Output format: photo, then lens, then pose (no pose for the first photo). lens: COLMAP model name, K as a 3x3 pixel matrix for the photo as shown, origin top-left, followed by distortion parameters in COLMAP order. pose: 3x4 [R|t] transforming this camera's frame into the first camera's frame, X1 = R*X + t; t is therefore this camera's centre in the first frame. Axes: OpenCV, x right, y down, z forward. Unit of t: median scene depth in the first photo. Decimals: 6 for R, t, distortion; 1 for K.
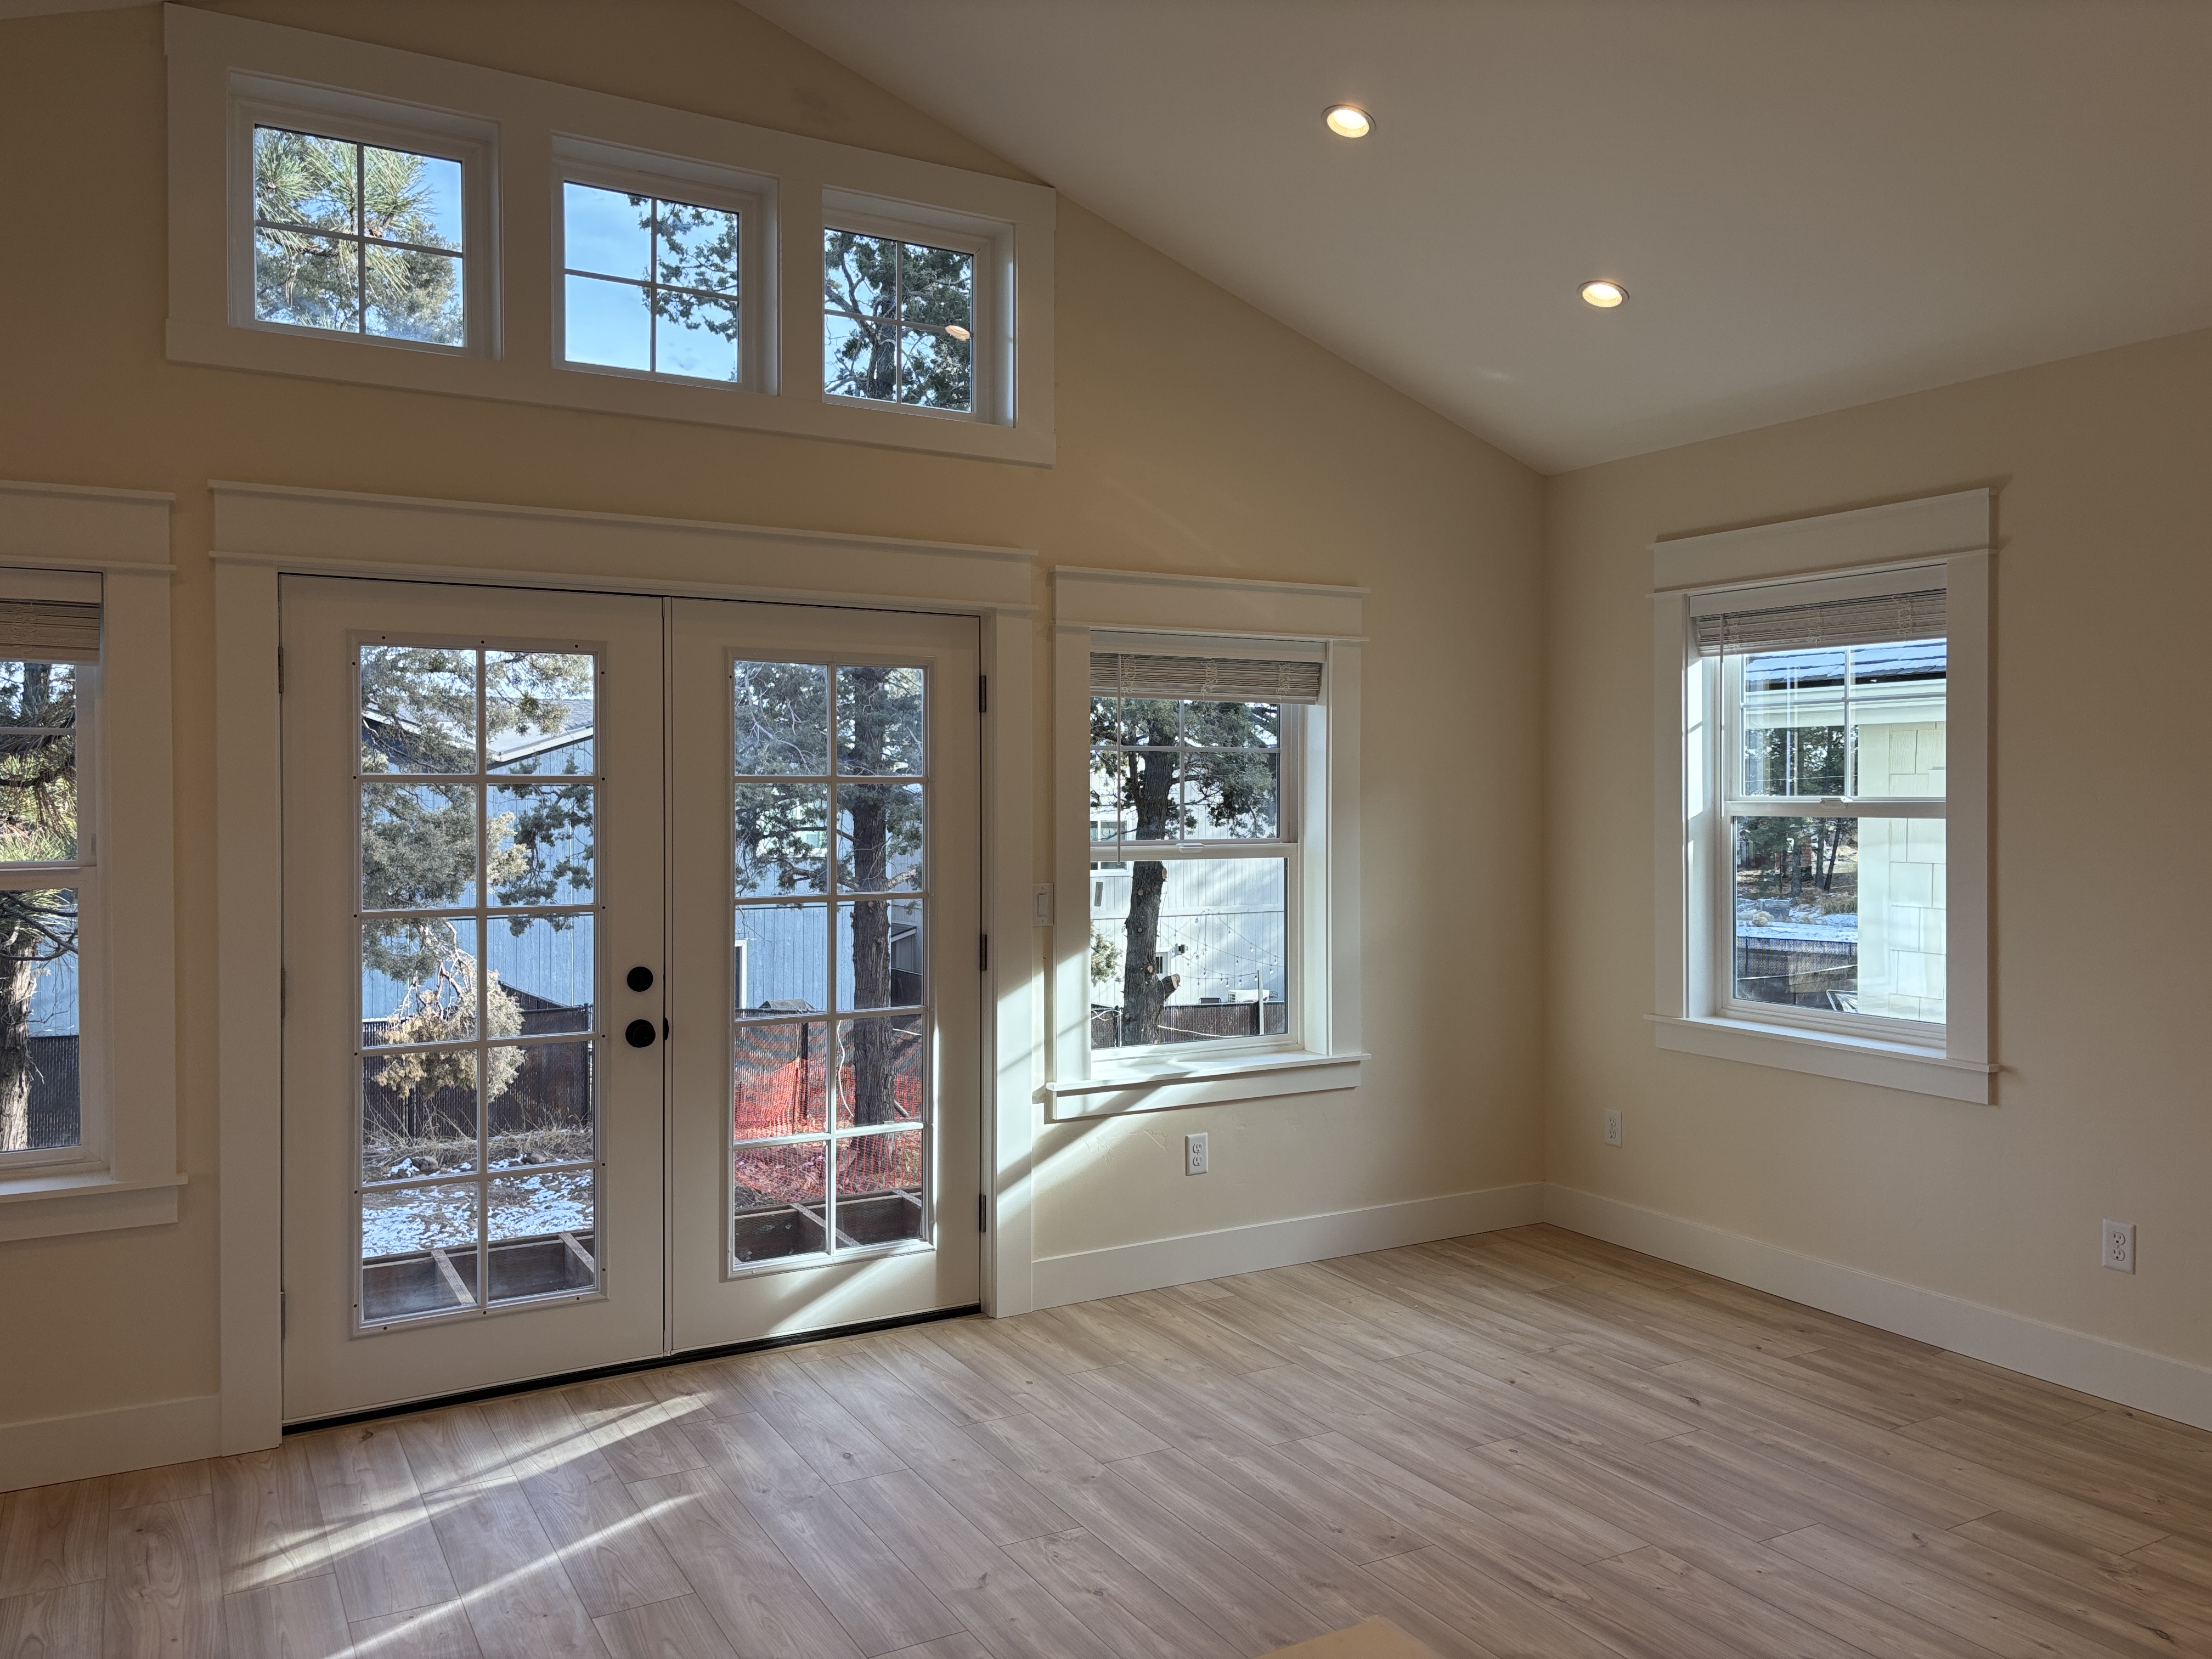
lens RADIAL K [[1662.3, 0, 1123.3], [0, 1662.3, 812.6], [0, 0, 1]] dist [0.042394, -0.045859]
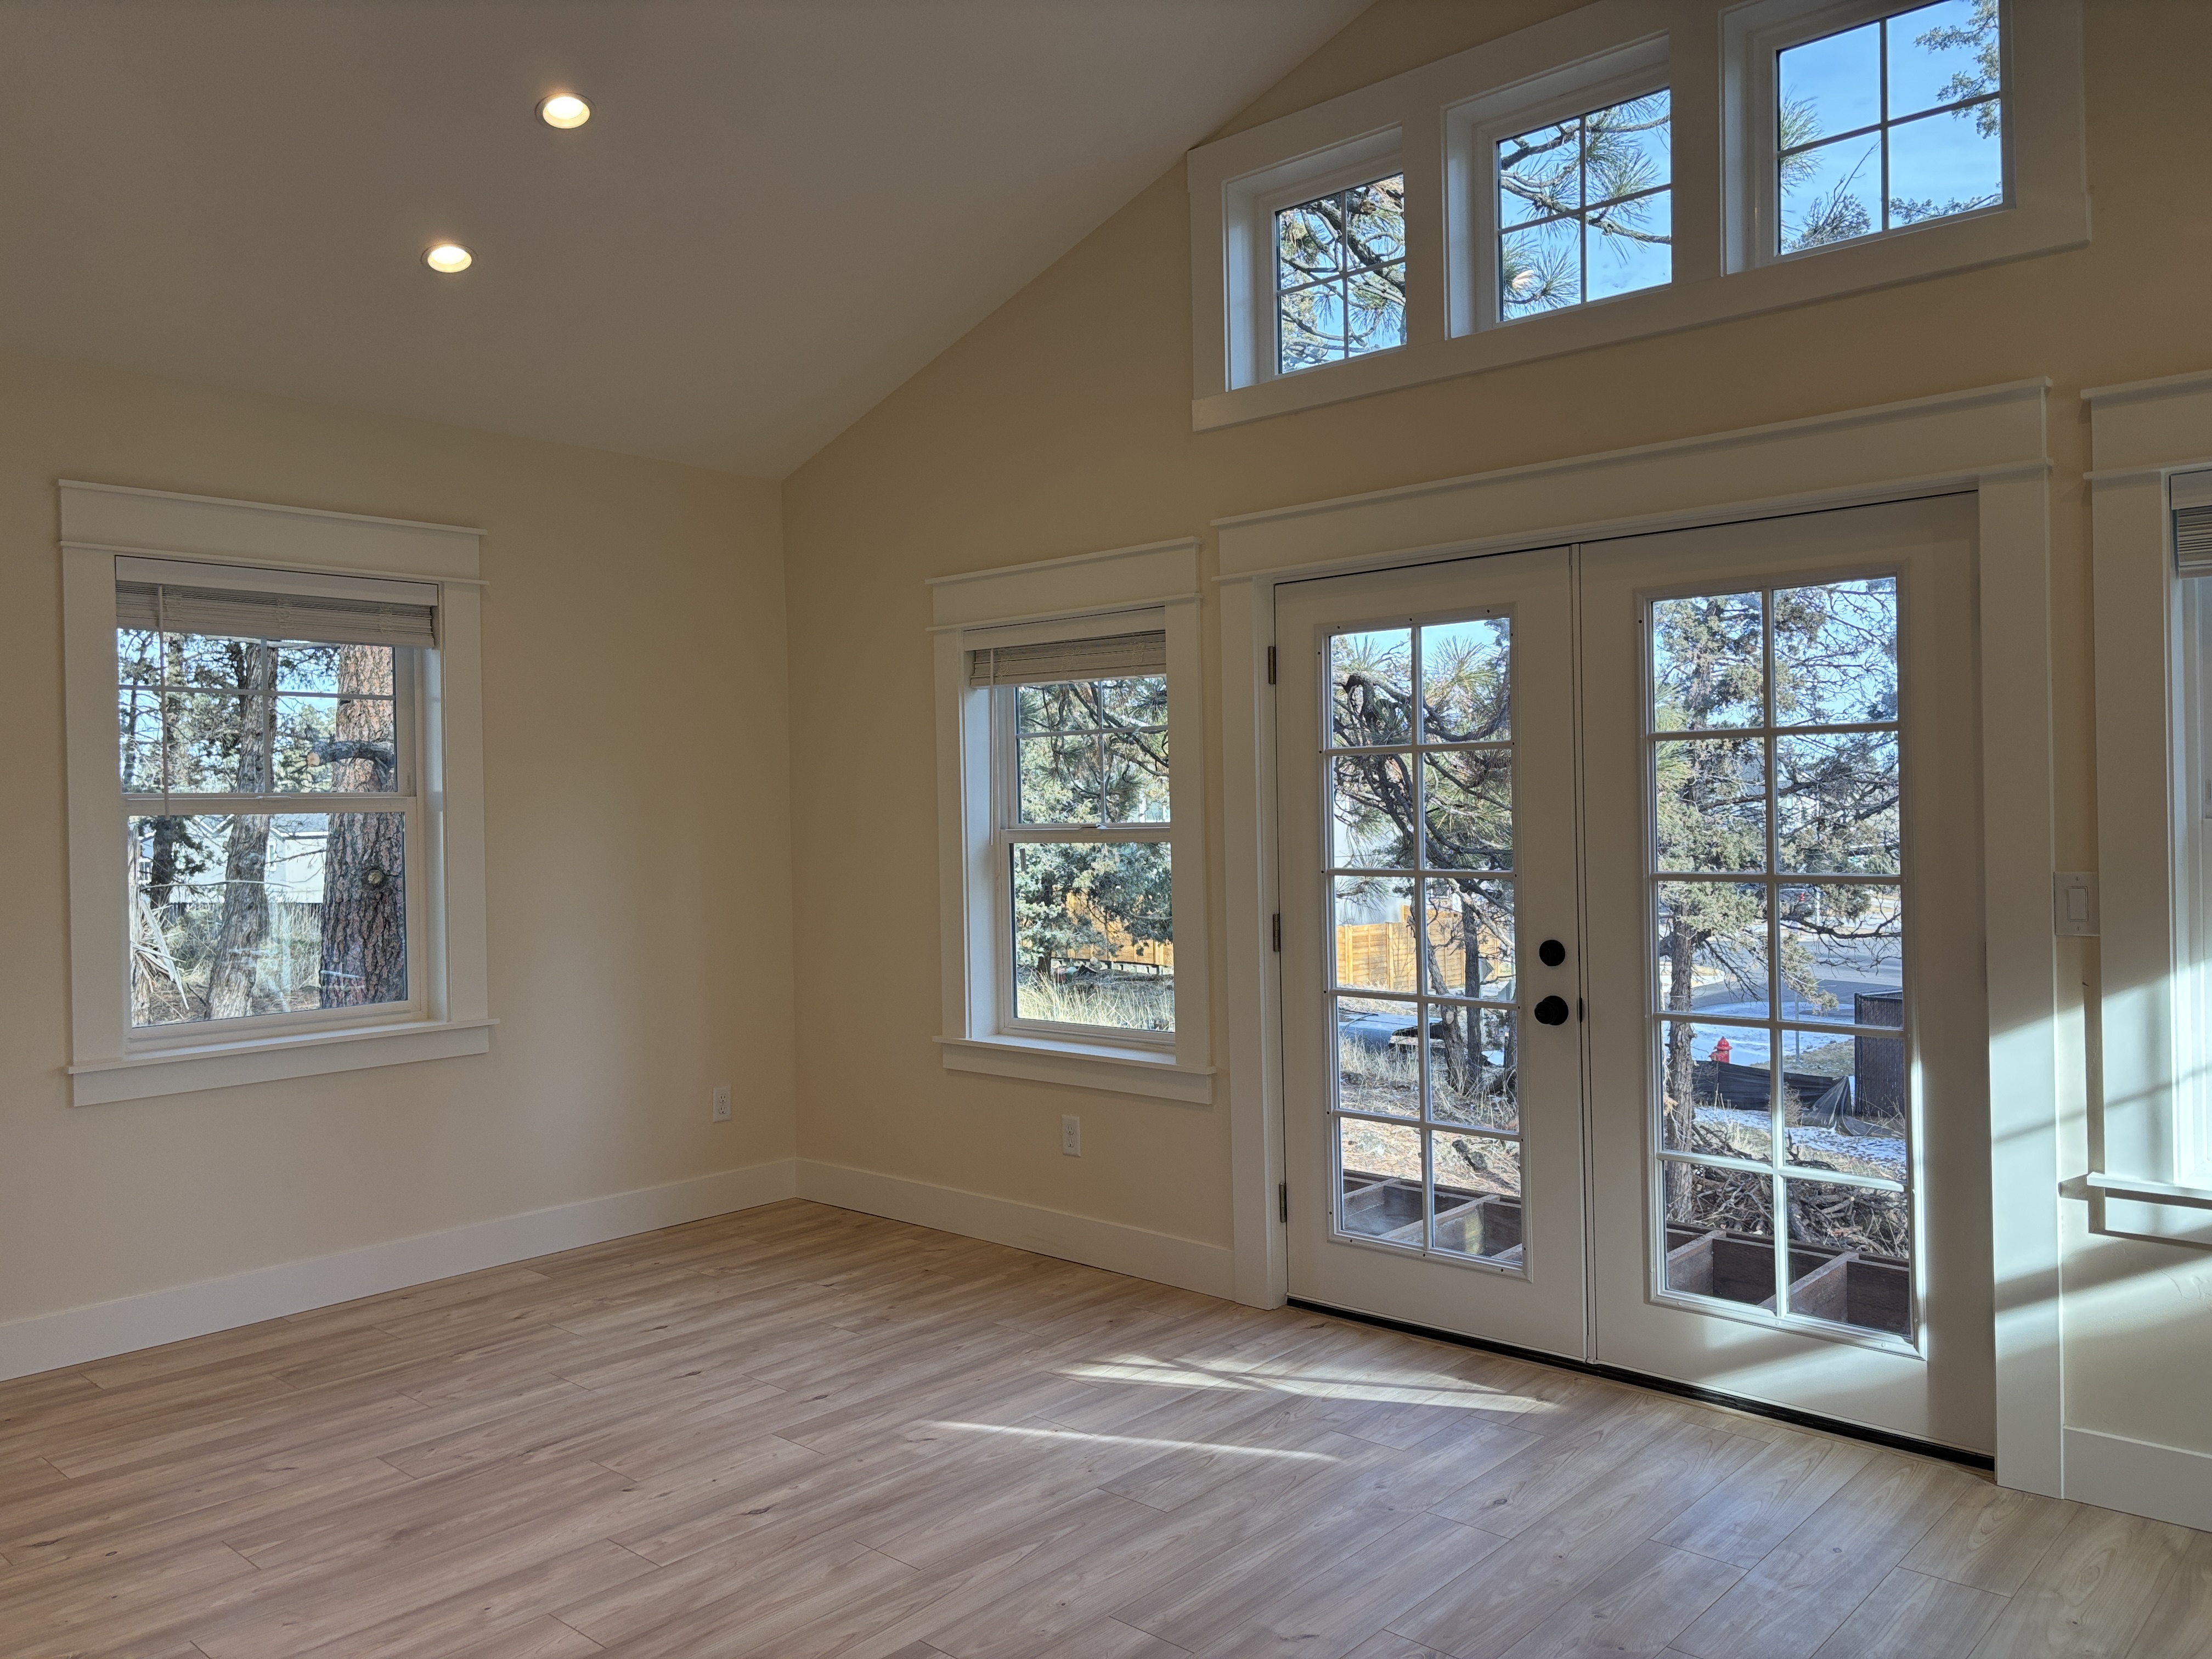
lens RADIAL K [[1662.3, 0, 1109.2], [0, 1662.3, 821.2], [0, 0, 1]] dist [0.042394, -0.045859]
pose [[0.299478, 0.002551, -0.954100, 0.537994], [0.007277, 0.999961, 0.004958, 0.018206], [0.954076, -0.008428, 0.299447, 0.477095]]
